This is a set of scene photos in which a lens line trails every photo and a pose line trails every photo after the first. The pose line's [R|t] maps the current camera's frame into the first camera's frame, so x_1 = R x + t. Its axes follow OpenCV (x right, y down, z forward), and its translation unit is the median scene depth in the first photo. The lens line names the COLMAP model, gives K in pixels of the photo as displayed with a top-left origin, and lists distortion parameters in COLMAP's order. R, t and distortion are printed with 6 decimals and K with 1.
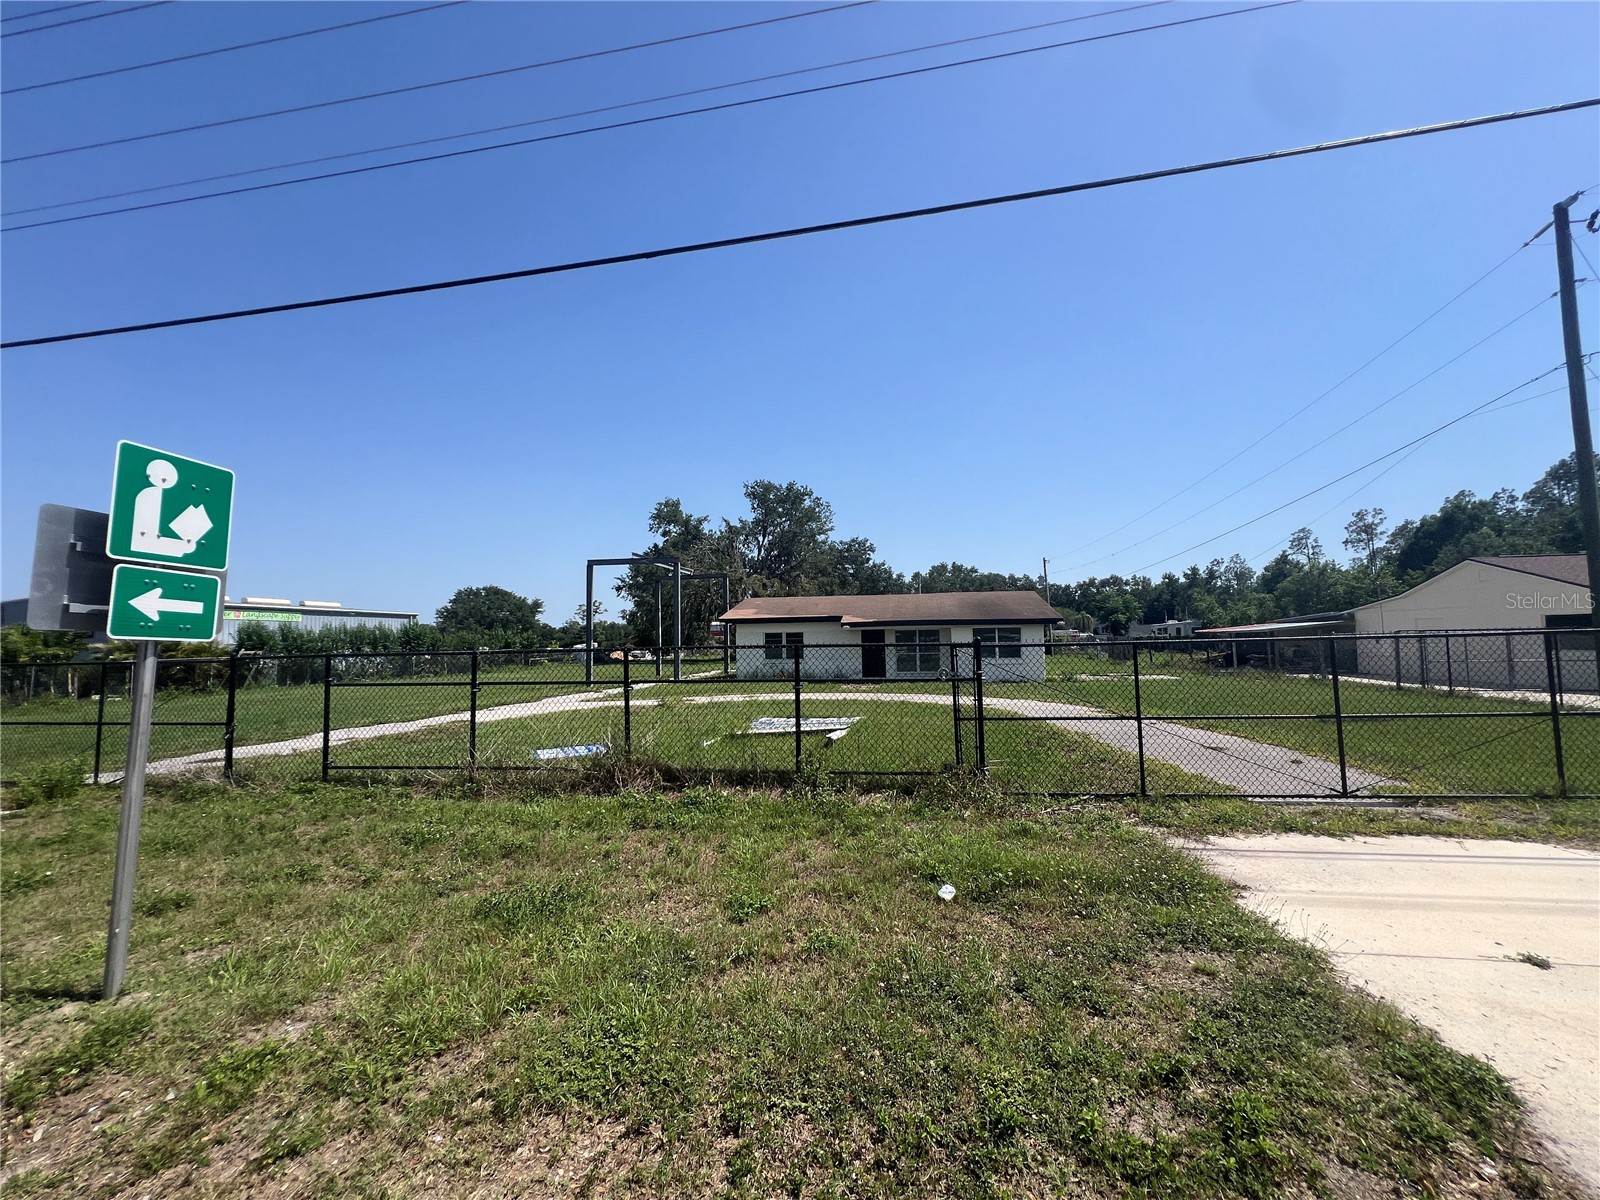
lens RADIAL K [[638.6, 0, 800.0], [0, 638.6, 600.0], [0, 0, 1]] dist [-0.001633, 0.000162]
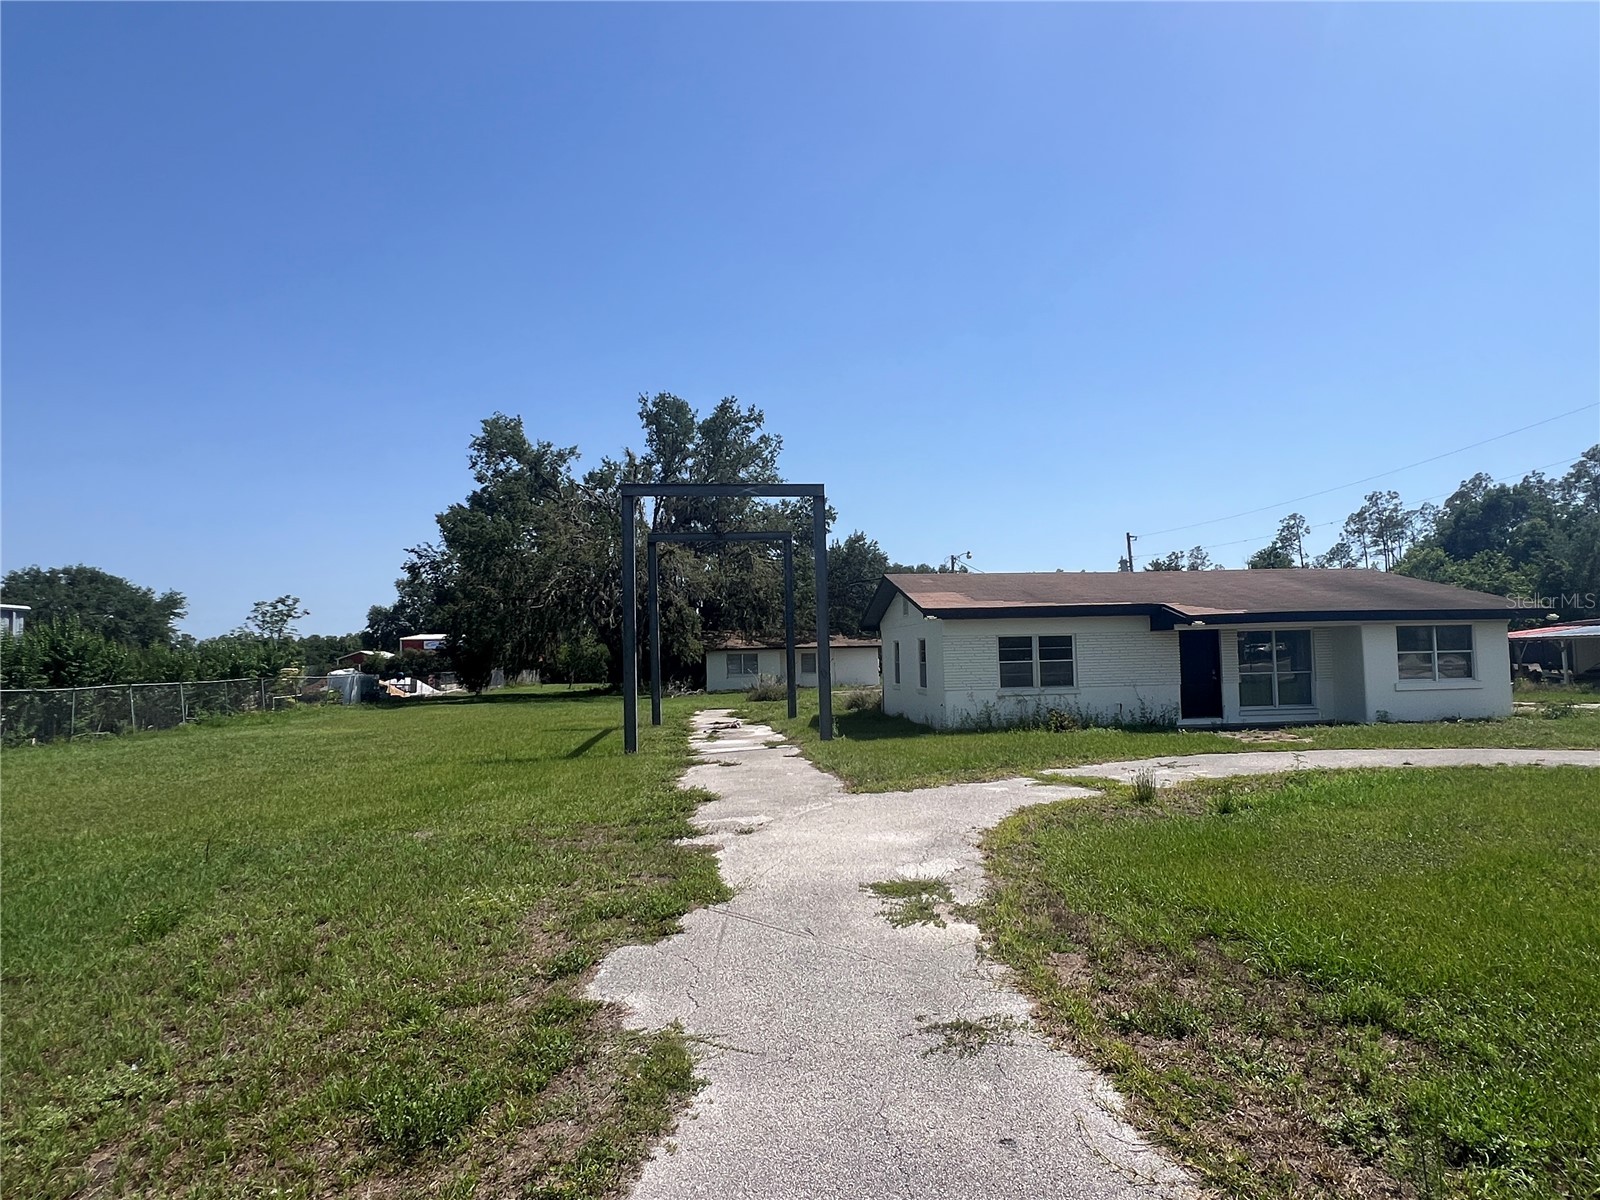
lens RADIAL K [[919.2, 0, 802.5], [0, 919.2, 604.7], [0, 0, 1]] dist [-0.001458, -0.000713]
pose [[0.964105, 0.009632, 0.265348, -0.208367], [-0.009414, 0.999953, -0.002093, 0.014611], [-0.265356, -0.000480, 0.964150, 0.166180]]
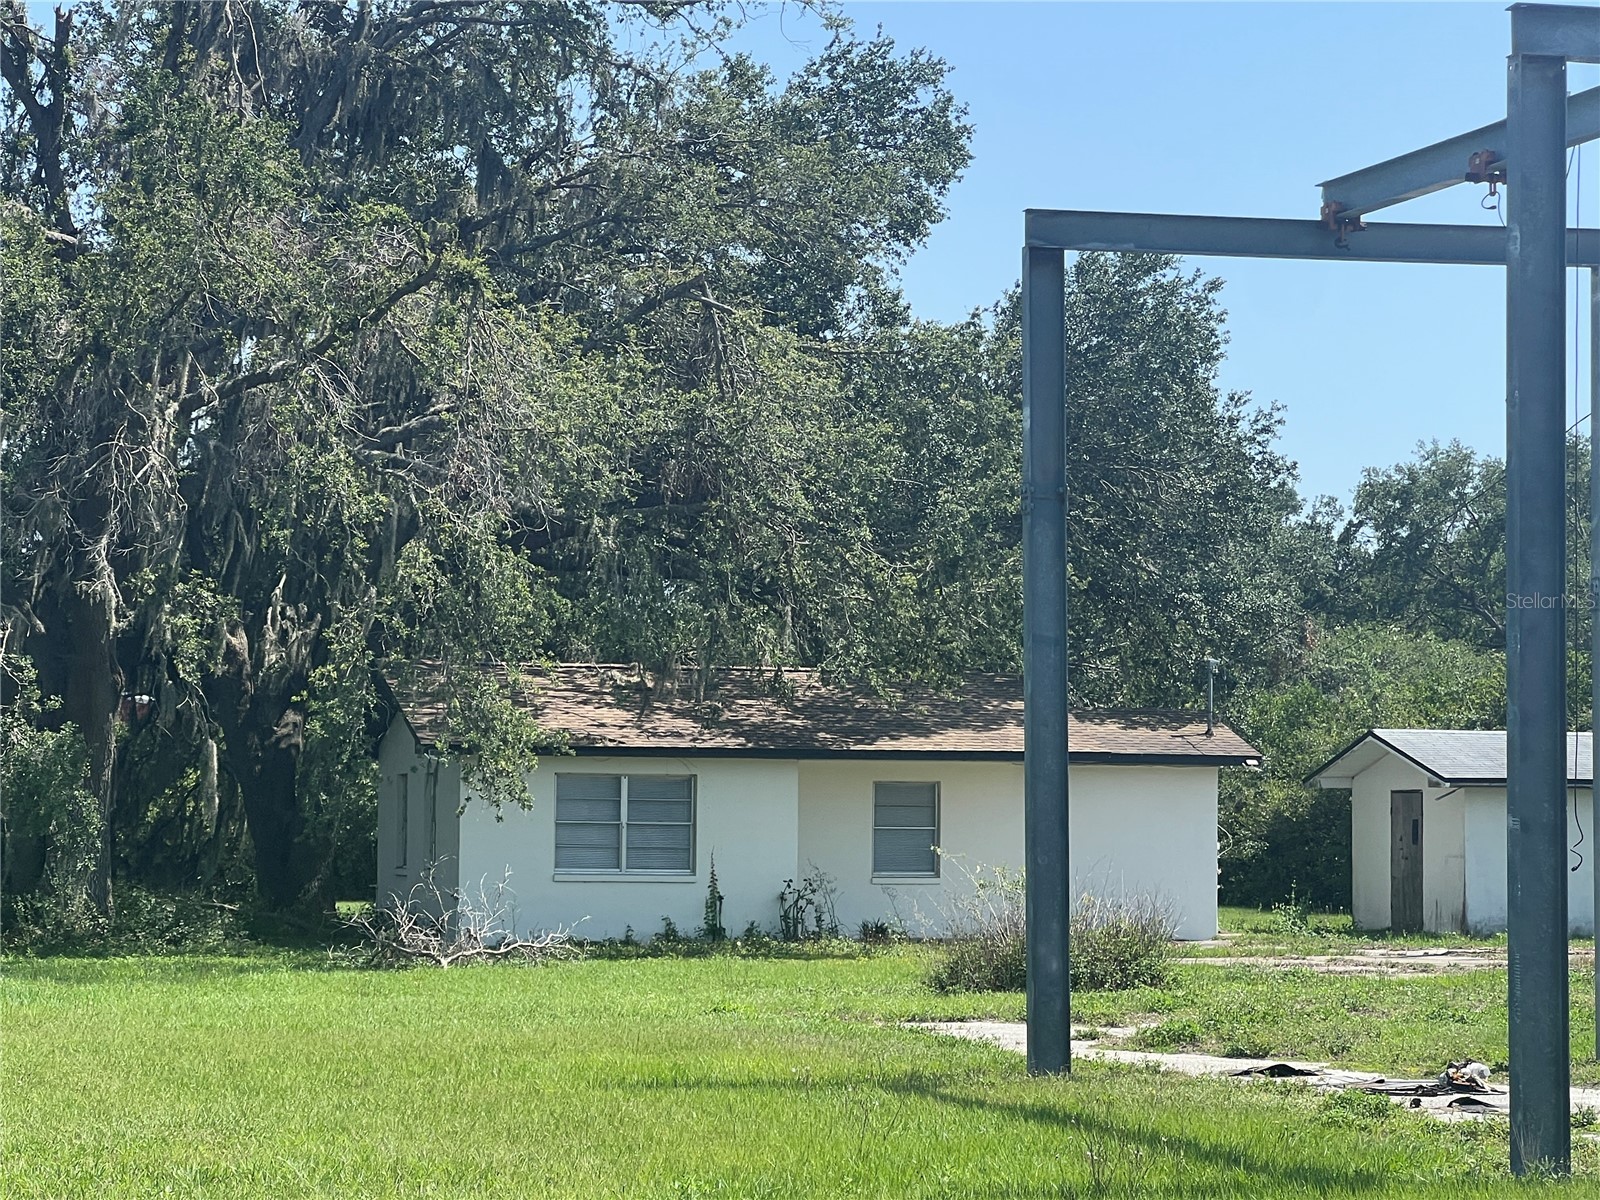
lens RADIAL K [[4480.9, 0, 800.0], [0, 4480.9, 600.0], [0, 0, 1]] dist [-0.532846, 13.691691]
pose [[0.905264, 0.042989, 0.422668, -0.412807], [-0.048004, 0.998846, 0.001222, 0.023637], [-0.422128, -0.021396, 0.906284, 0.194475]]
